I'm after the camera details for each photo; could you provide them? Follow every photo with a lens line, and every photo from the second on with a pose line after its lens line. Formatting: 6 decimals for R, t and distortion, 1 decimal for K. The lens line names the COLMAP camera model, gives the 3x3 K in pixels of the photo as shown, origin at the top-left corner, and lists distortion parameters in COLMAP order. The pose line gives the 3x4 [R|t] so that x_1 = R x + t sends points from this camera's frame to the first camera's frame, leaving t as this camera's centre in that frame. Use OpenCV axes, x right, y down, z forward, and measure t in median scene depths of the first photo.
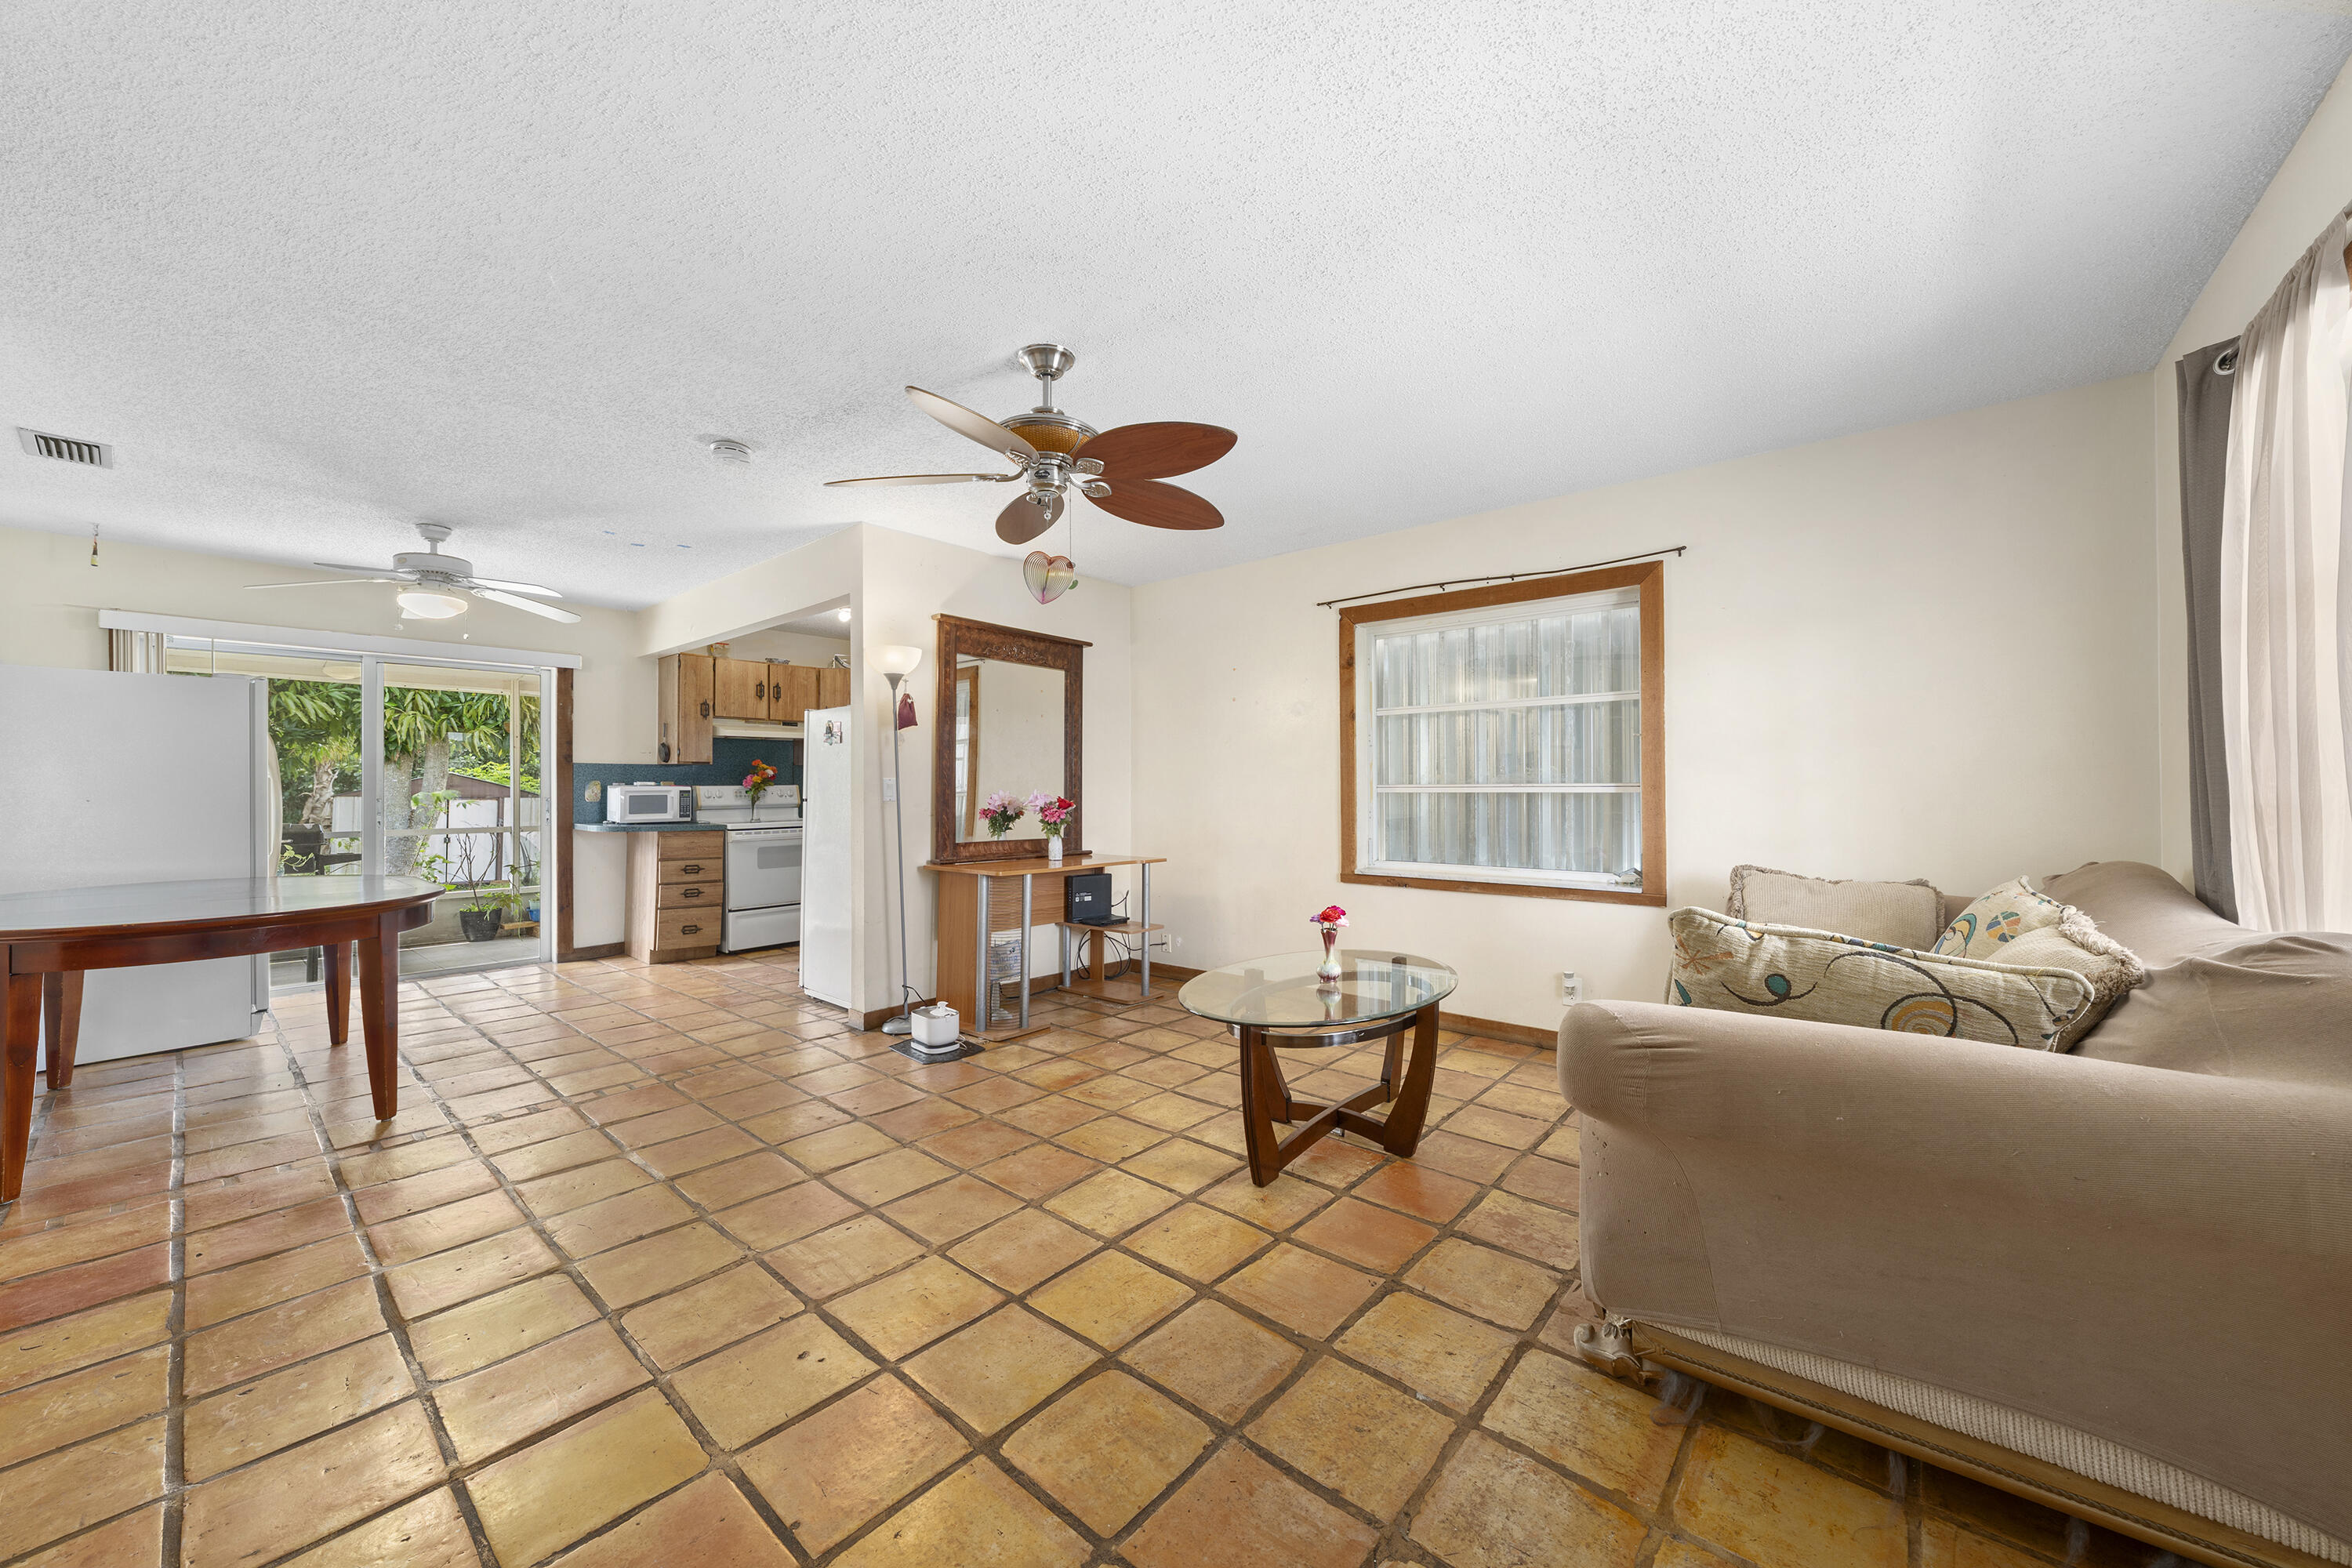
lens RADIAL K [[852.3, 0, 1176.0], [0, 852.3, 784.0], [0, 0, 1]] dist [-0.001576, -0.000121]
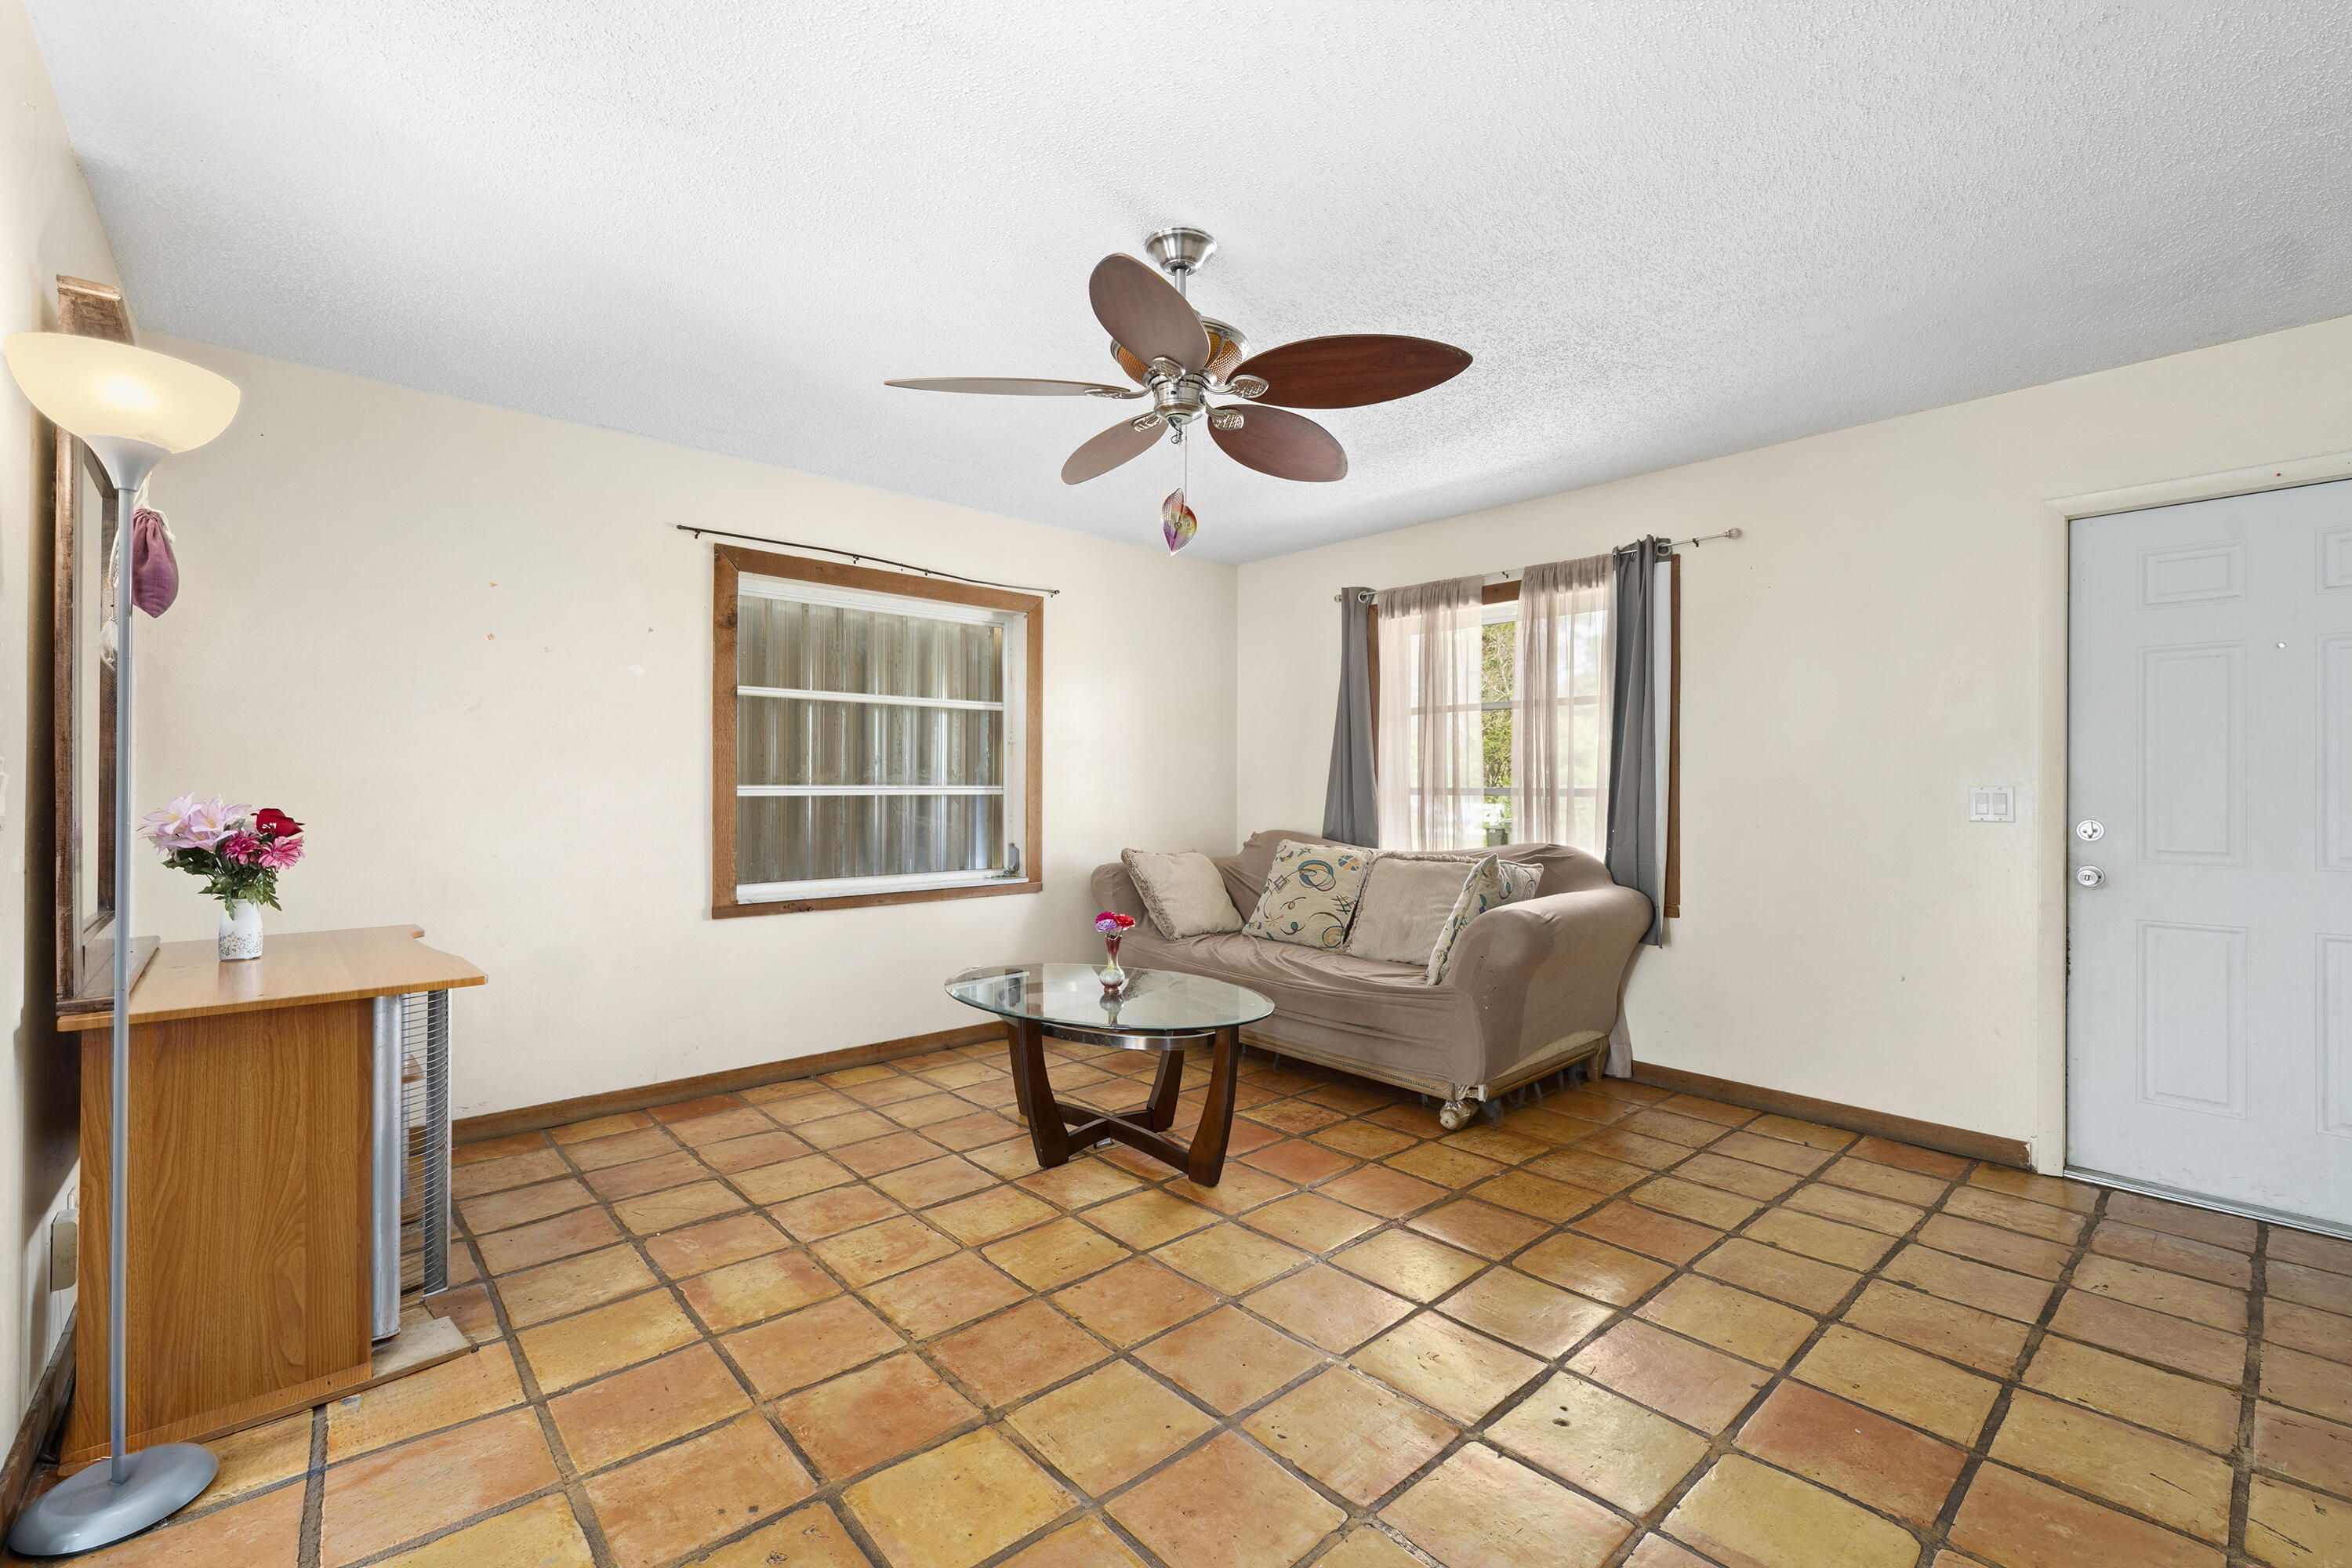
lens RADIAL K [[1001.7, 0, 1176.0], [0, 1001.7, 784.0], [0, 0, 1]] dist [0.001212, 0.000213]
pose [[0.130431, 0.005914, 0.991440, -0.468949], [-0.007962, 0.999956, -0.004917, 0.000601], [-0.991425, -0.007252, 0.130473, 0.384654]]
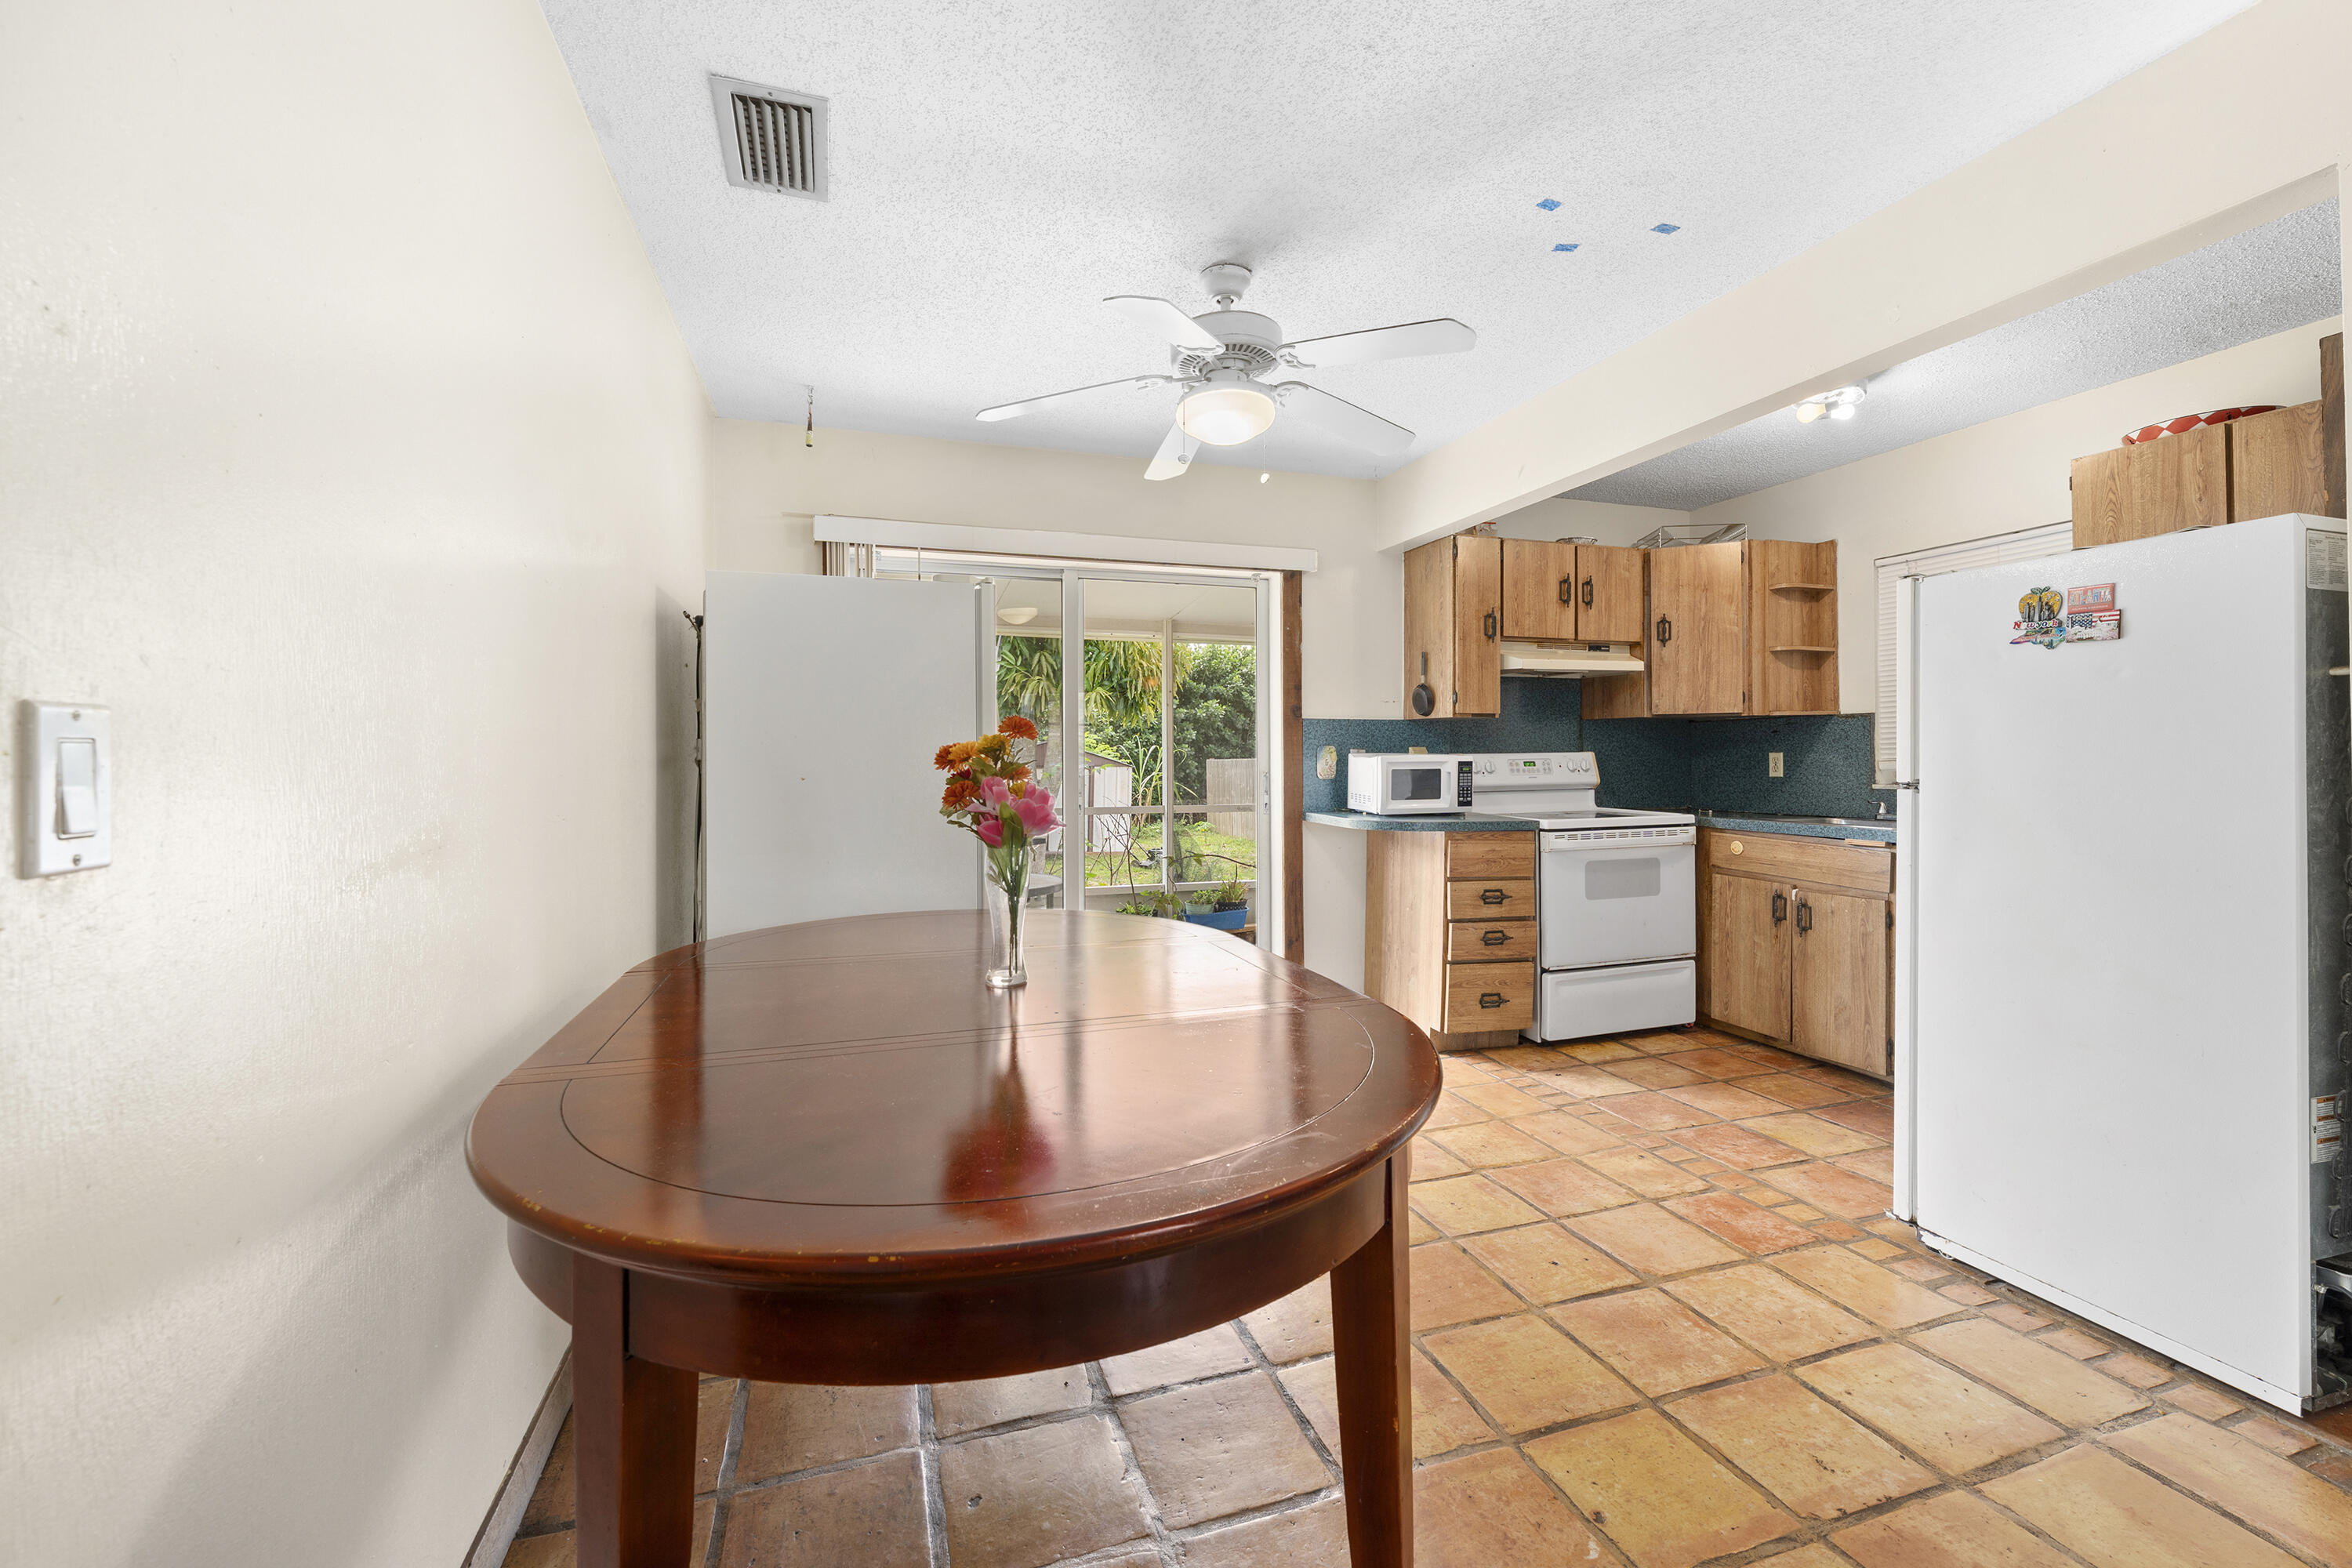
lens RADIAL K [[958.5, 0, 1179.9], [0, 958.5, 750.5], [0, 0, 1]] dist [0.000620, -0.000156]
pose [[0.858903, -0.004662, -0.512116, -0.416977], [0.004638, 0.999988, -0.001324, -0.000030], [0.512116, -0.001238, 0.858915, 0.328600]]
